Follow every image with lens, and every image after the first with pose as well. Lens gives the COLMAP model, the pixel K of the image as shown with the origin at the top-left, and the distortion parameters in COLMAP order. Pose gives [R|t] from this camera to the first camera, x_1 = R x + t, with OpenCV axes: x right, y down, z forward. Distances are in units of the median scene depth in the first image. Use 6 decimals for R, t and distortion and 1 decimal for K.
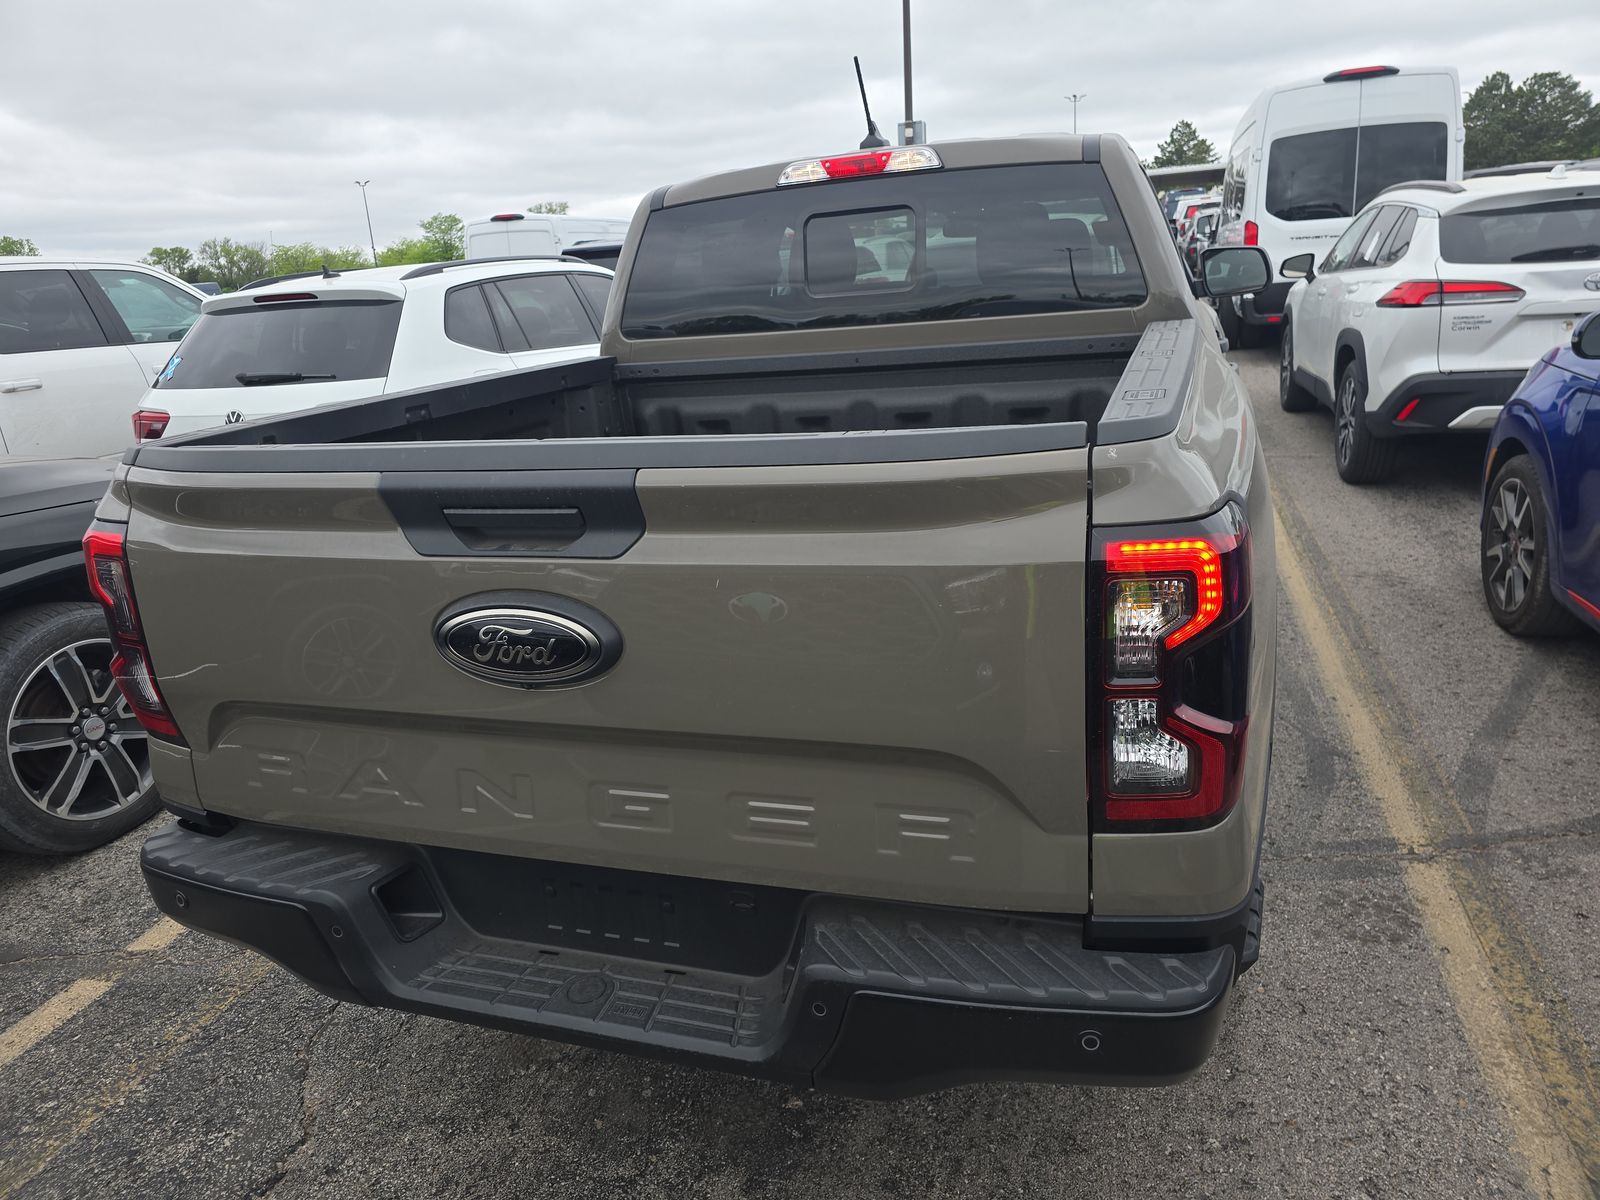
lens RADIAL K [[1054.5, 0, 800.0], [0, 1054.5, 600.0], [0, 0, 1]] dist [0.062509, -0.055385]
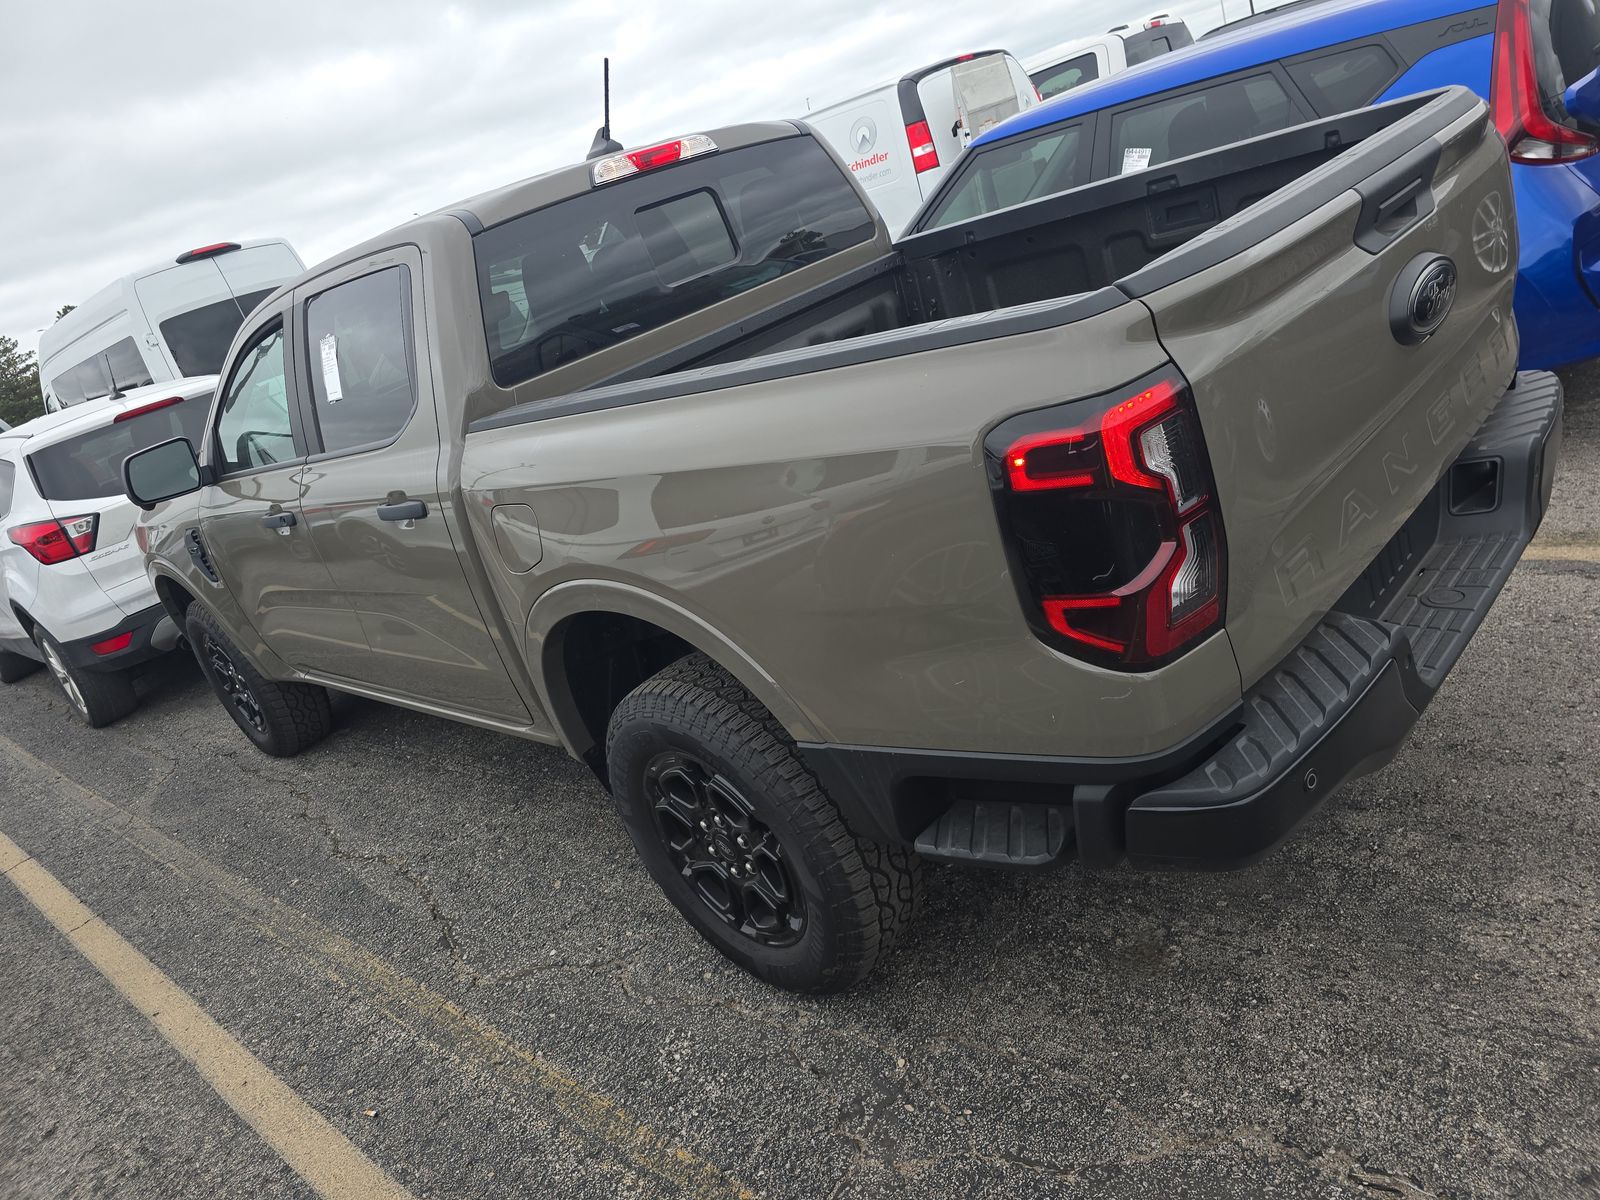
lens RADIAL K [[1060.9, 0, 791.5], [0, 1060.9, 598.8], [0, 0, 1]] dist [0.061185, -0.059283]
pose [[0.430564, -0.369495, 0.823461, -0.884328], [0.518691, 0.847949, 0.109274, -0.092833], [-0.738630, 0.380073, 0.556750, 0.489195]]
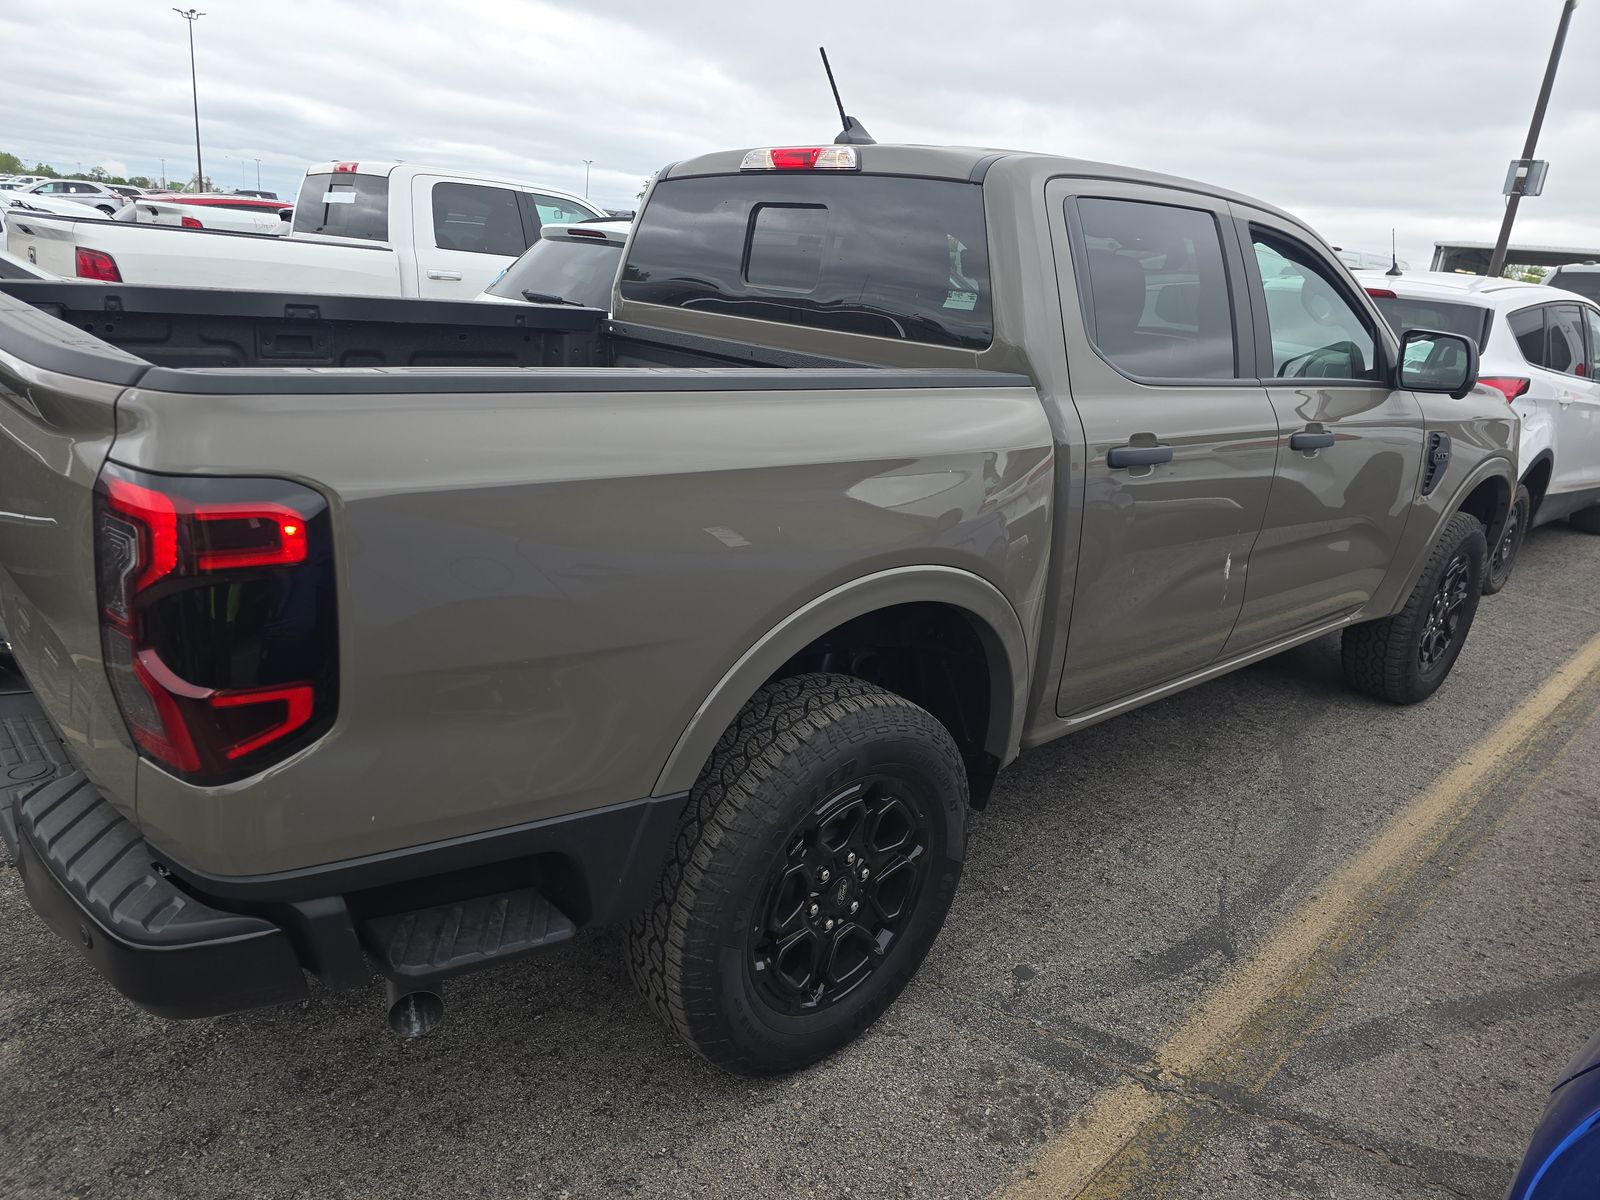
lens RADIAL K [[1054.5, 0, 800.0], [0, 1054.5, 600.0], [0, 0, 1]] dist [0.062509, -0.055385]
pose [[0.866935, 0.286281, -0.408004, 0.565800], [-0.284820, 0.956319, 0.065822, -0.084650], [0.409025, 0.059145, 0.910604, 0.133320]]
